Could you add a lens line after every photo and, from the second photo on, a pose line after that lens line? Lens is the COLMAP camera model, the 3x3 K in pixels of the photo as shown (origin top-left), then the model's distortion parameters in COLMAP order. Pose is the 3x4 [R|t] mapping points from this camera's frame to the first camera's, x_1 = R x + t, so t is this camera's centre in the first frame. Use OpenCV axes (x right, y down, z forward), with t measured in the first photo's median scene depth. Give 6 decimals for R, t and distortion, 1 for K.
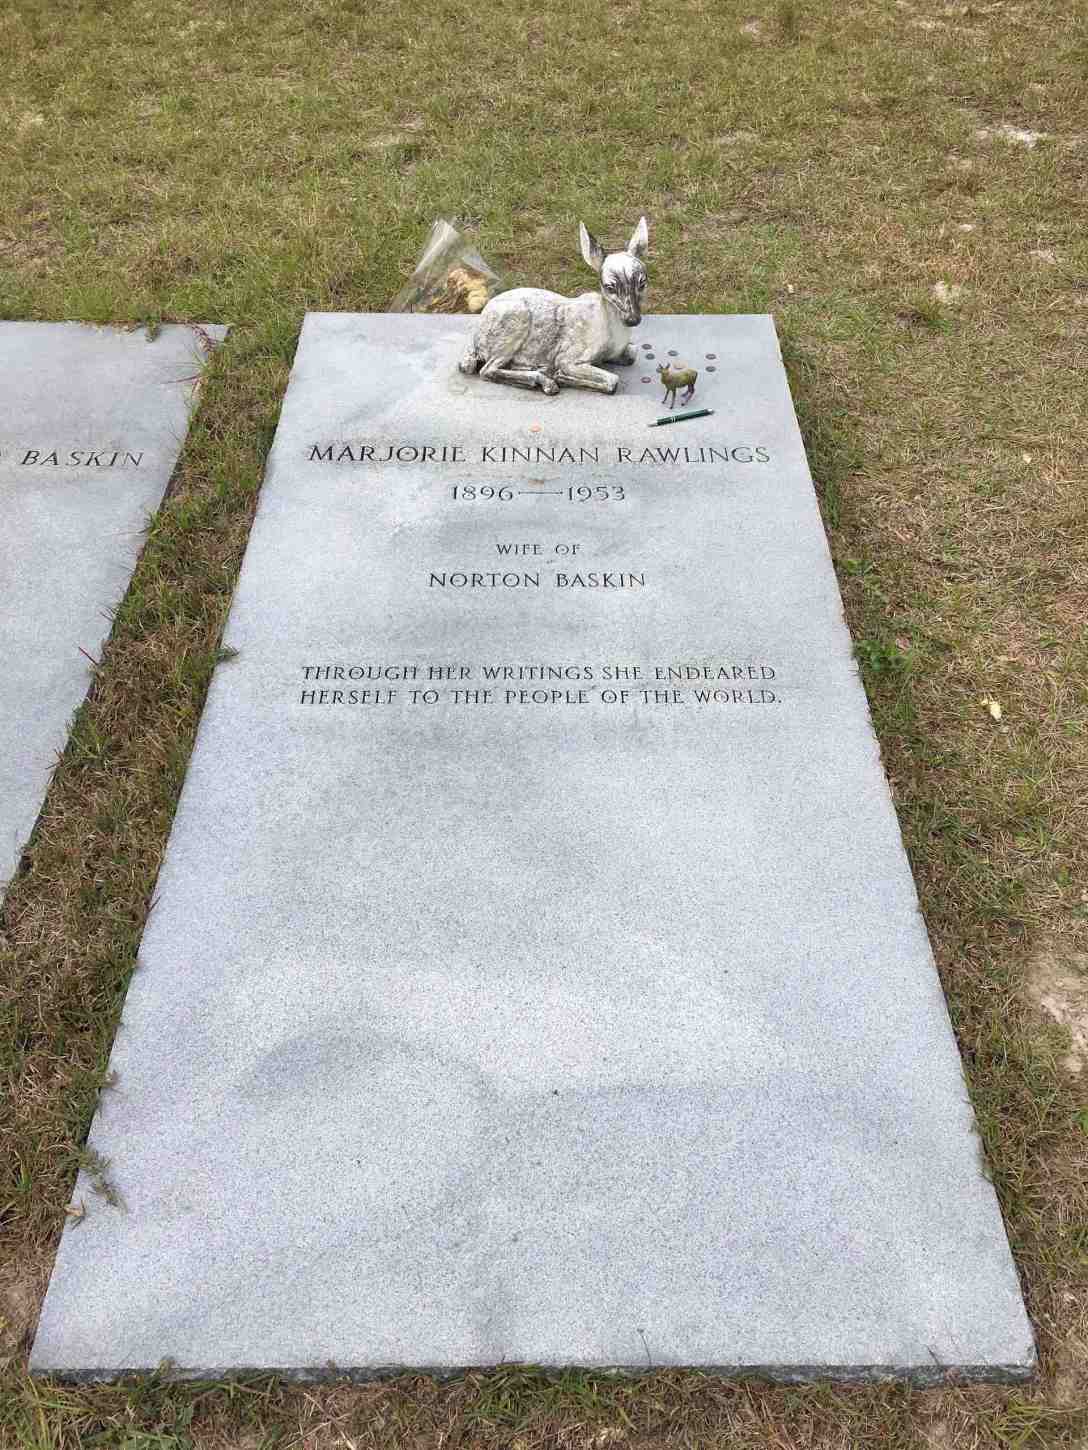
lens RADIAL K [[1240.7, 0, 544.0], [0, 1240.7, 725.0], [0, 0, 1]] dist [0.059052, -0.003018]
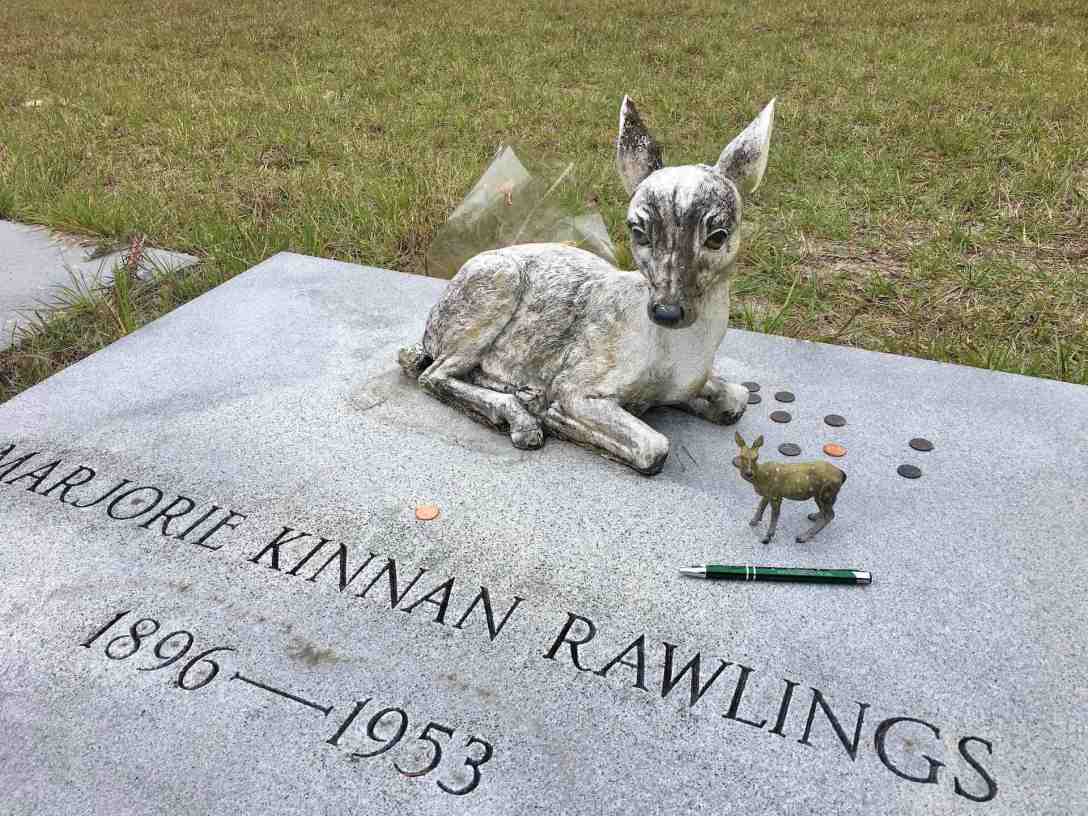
lens RADIAL K [[930.9, 0, 544.0], [0, 930.9, 408.0], [0, 0, 1]] dist [0.059052, -0.003018]
pose [[0.907361, 0.194476, -0.372660, 0.140329], [-0.286131, 0.935201, -0.208634, -0.210141], [0.307937, 0.295936, 0.904210, 0.688299]]
